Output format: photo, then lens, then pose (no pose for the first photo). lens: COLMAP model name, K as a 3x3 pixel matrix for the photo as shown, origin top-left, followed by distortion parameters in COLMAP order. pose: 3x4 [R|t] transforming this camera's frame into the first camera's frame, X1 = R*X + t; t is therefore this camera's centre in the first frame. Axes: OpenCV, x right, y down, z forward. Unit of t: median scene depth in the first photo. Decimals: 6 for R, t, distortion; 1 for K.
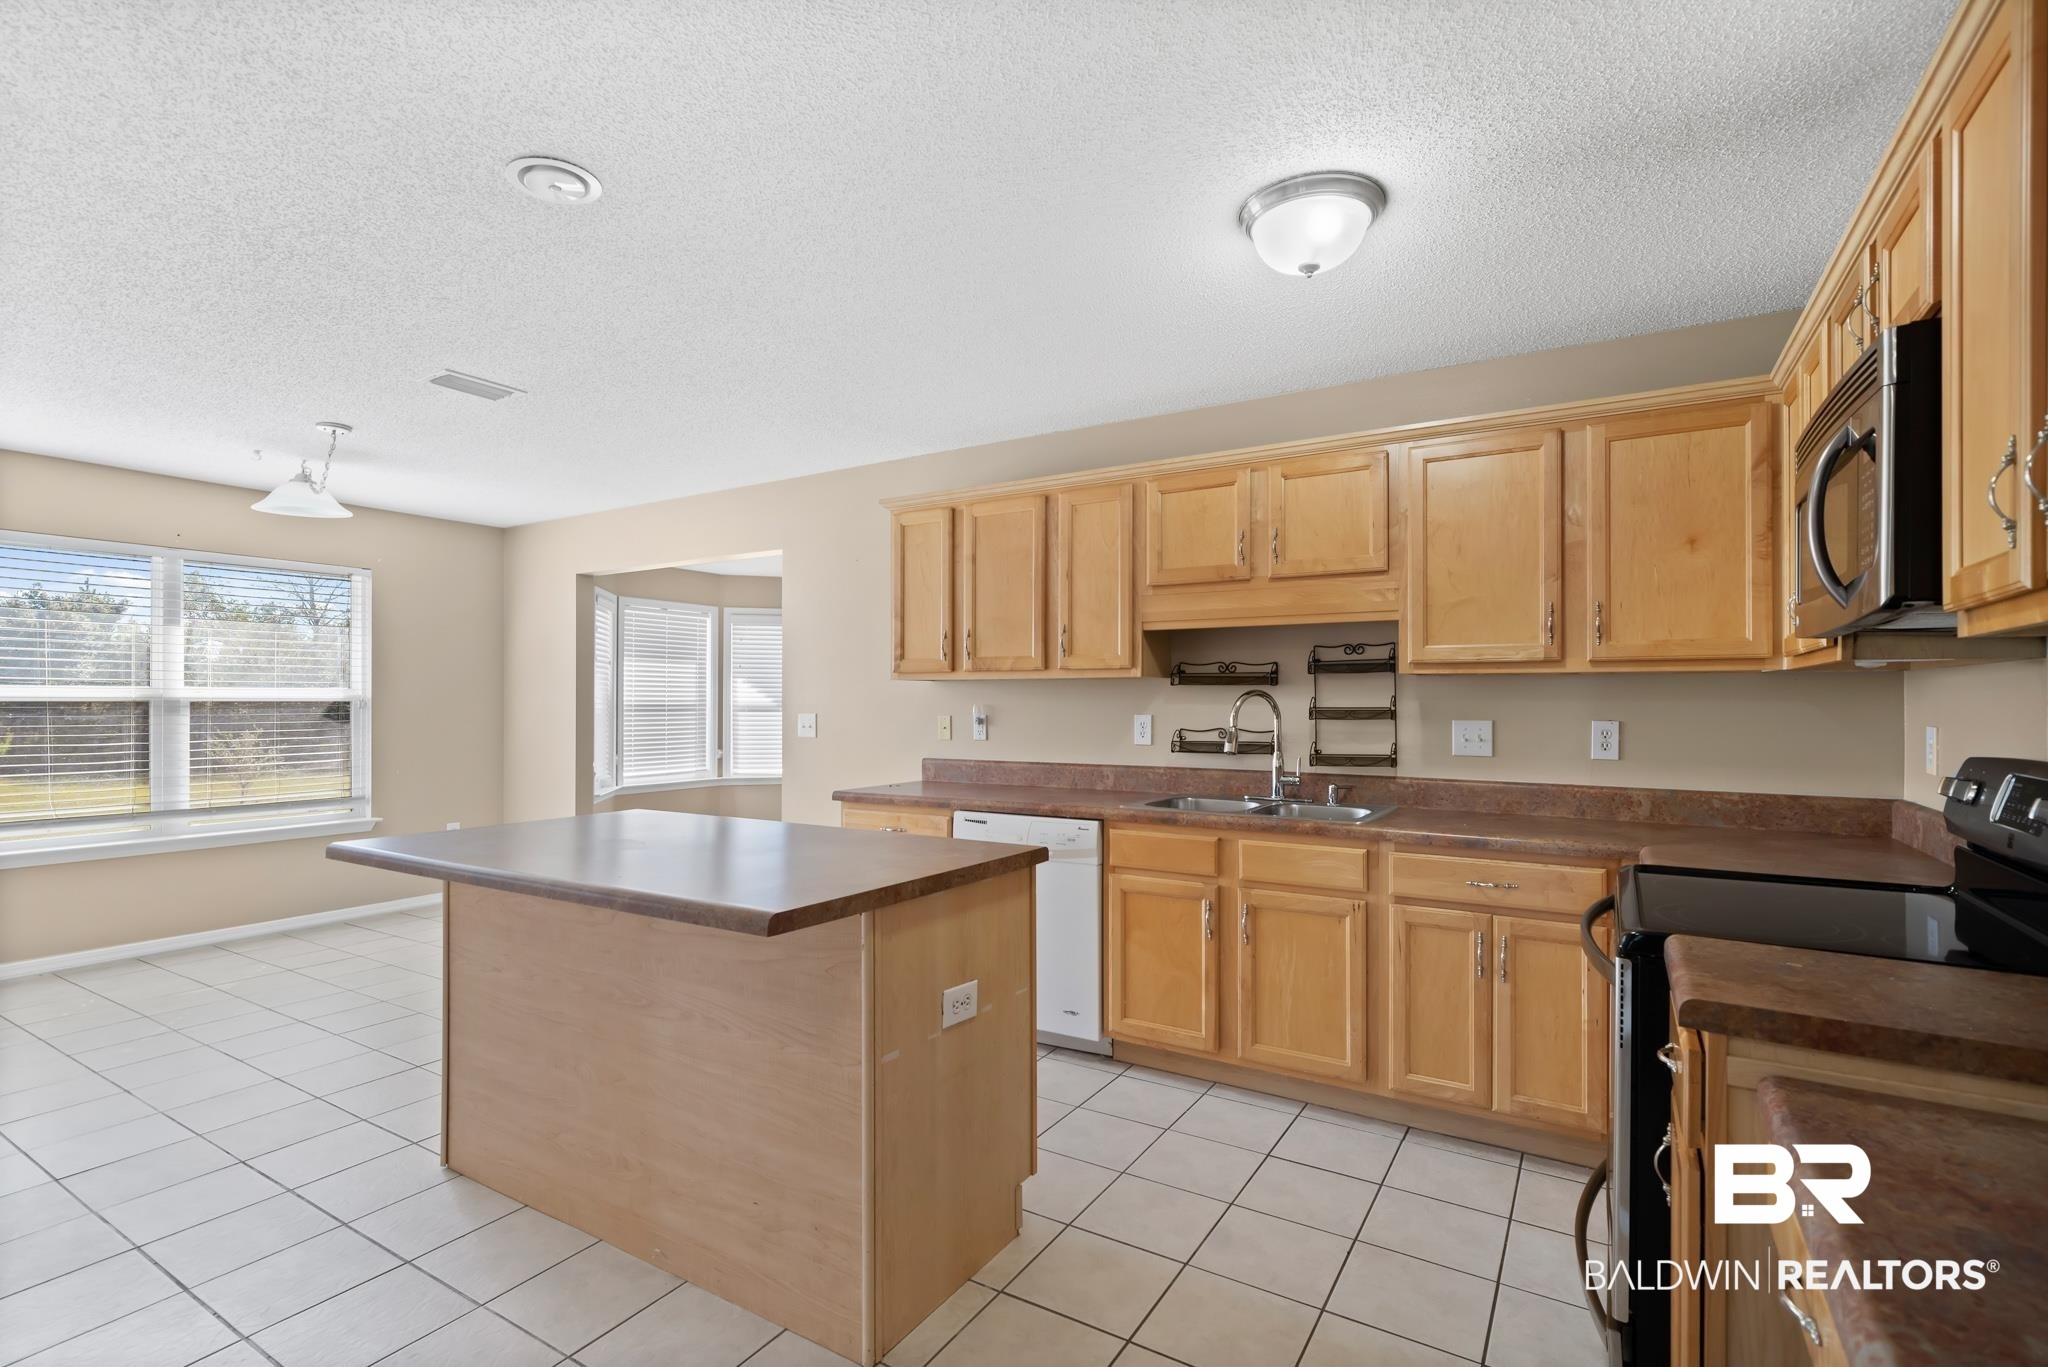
lens RADIAL K [[957.2, 0, 1020.4], [0, 957.2, 699.4], [0, 0, 1]] dist [0.004382, 0.000022]
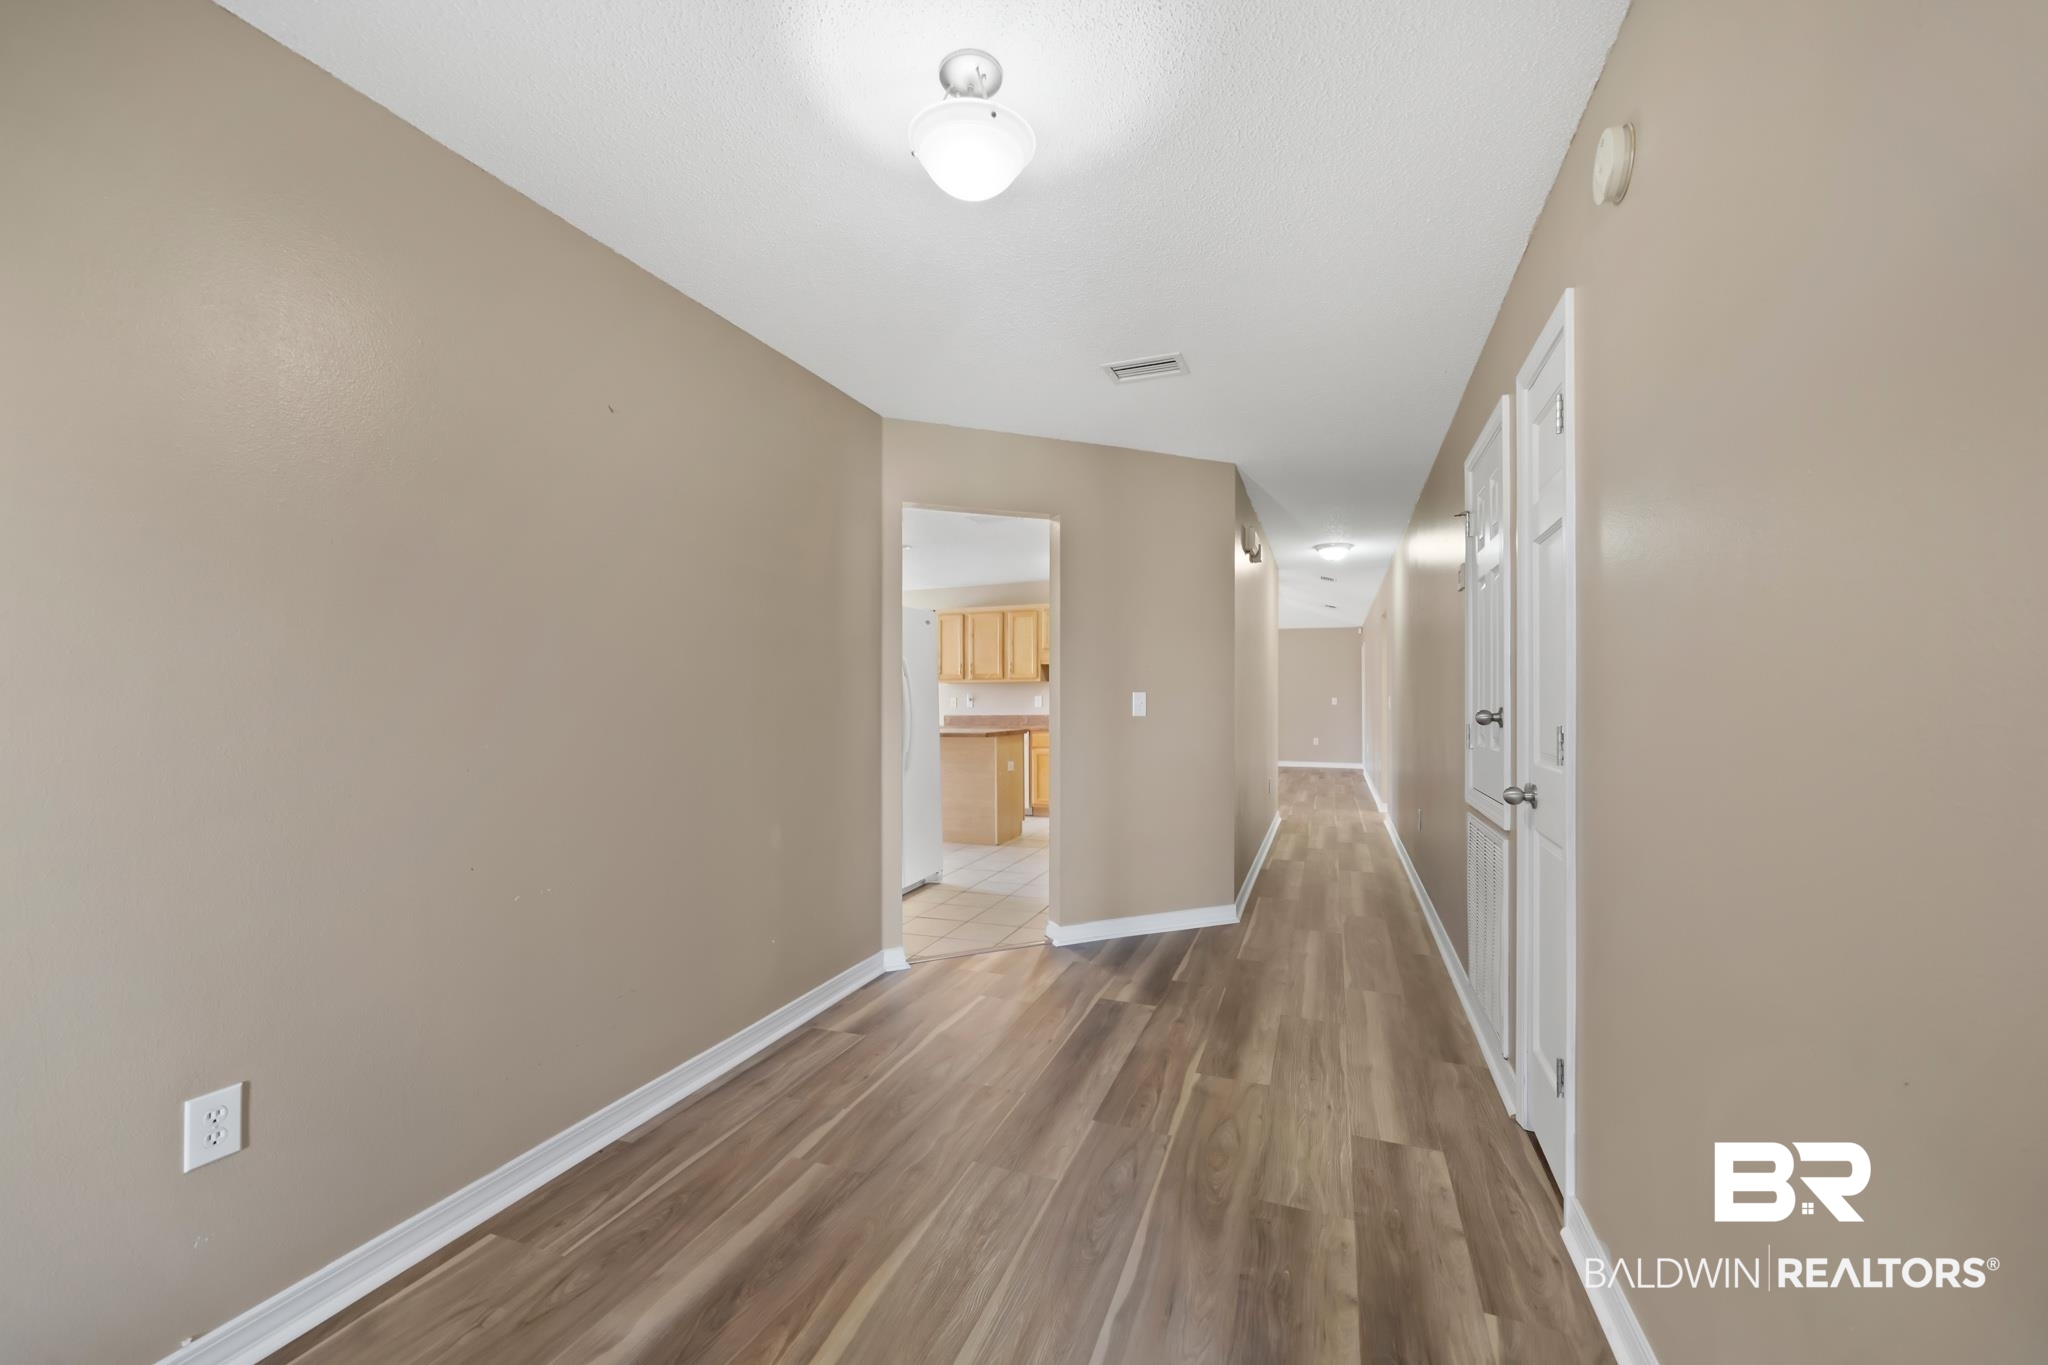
lens RADIAL K [[810.1, 0, 1026.3], [0, 810.1, 692.2], [0, 0, 1]] dist [-0.001858, 0.000502]
pose [[0.980964, -0.004300, 0.194140, -0.402722], [0.006273, 0.999935, -0.009550, 0.032765], [-0.194086, 0.010586, 0.980927, -1.406934]]
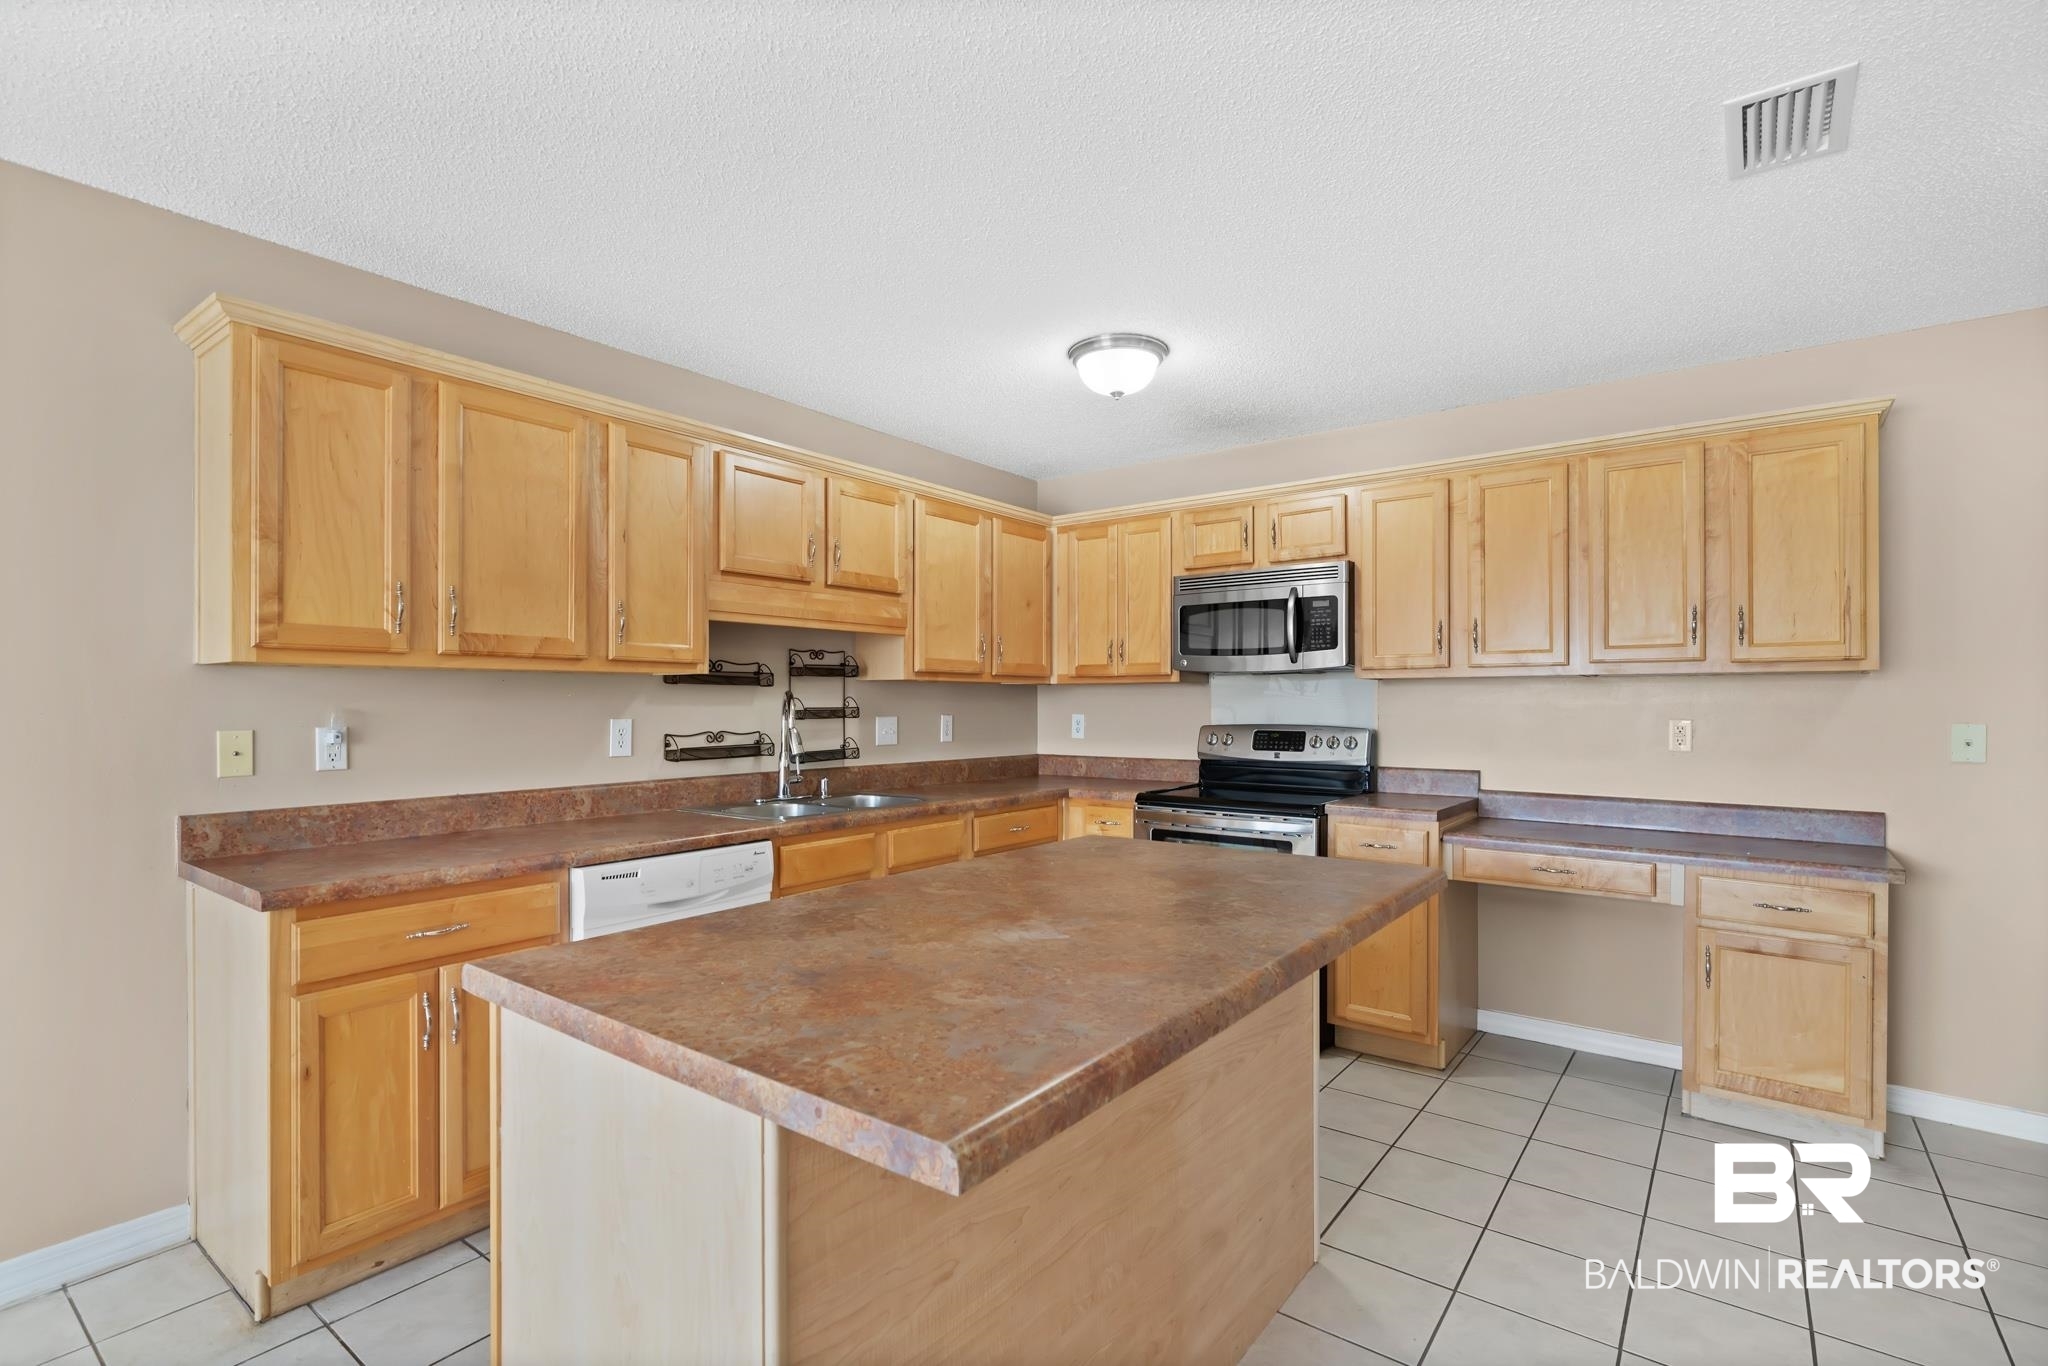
lens RADIAL K [[957.2, 0, 1025.1], [0, 957.2, 697.2], [0, 0, 1]] dist [0.004382, 0.000022]
pose [[0.087450, 0.003602, 0.996162, -0.774241], [-0.000694, 0.999993, -0.003555, -0.000009], [-0.996169, -0.000381, 0.087452, 0.705887]]
